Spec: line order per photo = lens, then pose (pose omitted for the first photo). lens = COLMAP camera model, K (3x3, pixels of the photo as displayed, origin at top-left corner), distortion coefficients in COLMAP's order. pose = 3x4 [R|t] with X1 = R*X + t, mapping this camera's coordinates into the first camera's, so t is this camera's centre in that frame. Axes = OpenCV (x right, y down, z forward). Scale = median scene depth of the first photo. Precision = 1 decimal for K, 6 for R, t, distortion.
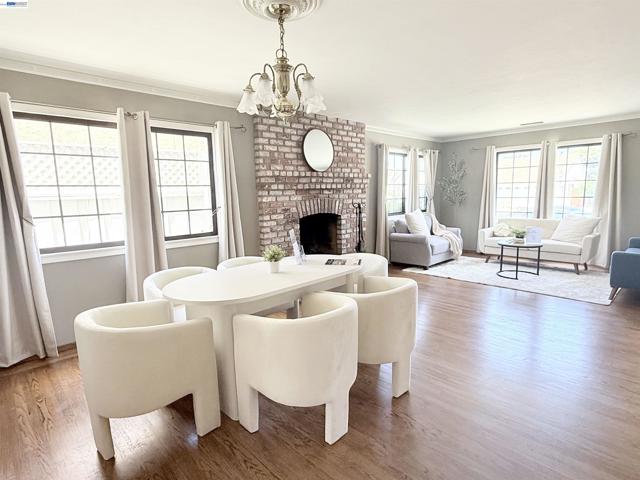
lens RADIAL K [[351.9, 0, 317.5], [0, 351.9, 240.4], [0, 0, 1]] dist [0.000509, 0.001518]
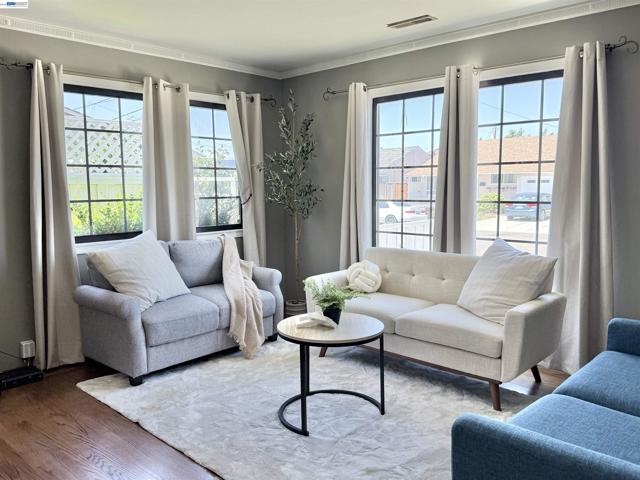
lens RADIAL K [[507.9, 0, 323.8], [0, 507.9, 242.7], [0, 0, 1]] dist [0.063374, -0.132062]
pose [[0.998046, 0.007681, 0.062016, 0.446213], [-0.006069, 0.999640, -0.026141, -0.055727], [-0.062194, 0.025714, 0.997733, 0.396122]]
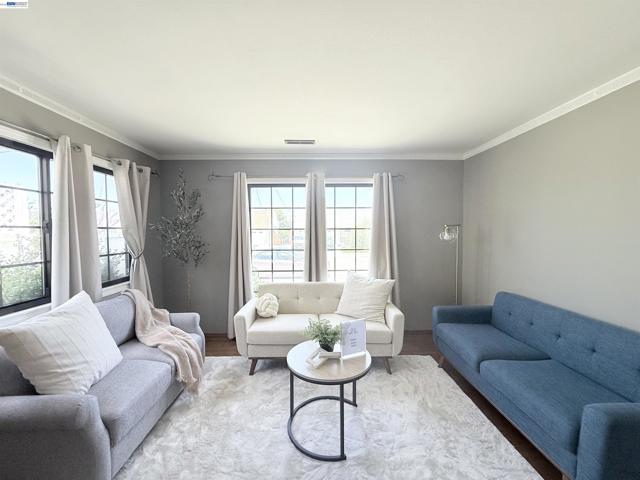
lens RADIAL K [[255.0, 0, 318.1], [0, 255.0, 239.8], [0, 0, 1]] dist [-0.004540, 0.002553]
pose [[0.680340, -0.005330, 0.732877, 0.264153], [0.089578, 0.993081, -0.075935, -0.104336], [-0.727401, 0.117311, 0.676110, 0.637381]]
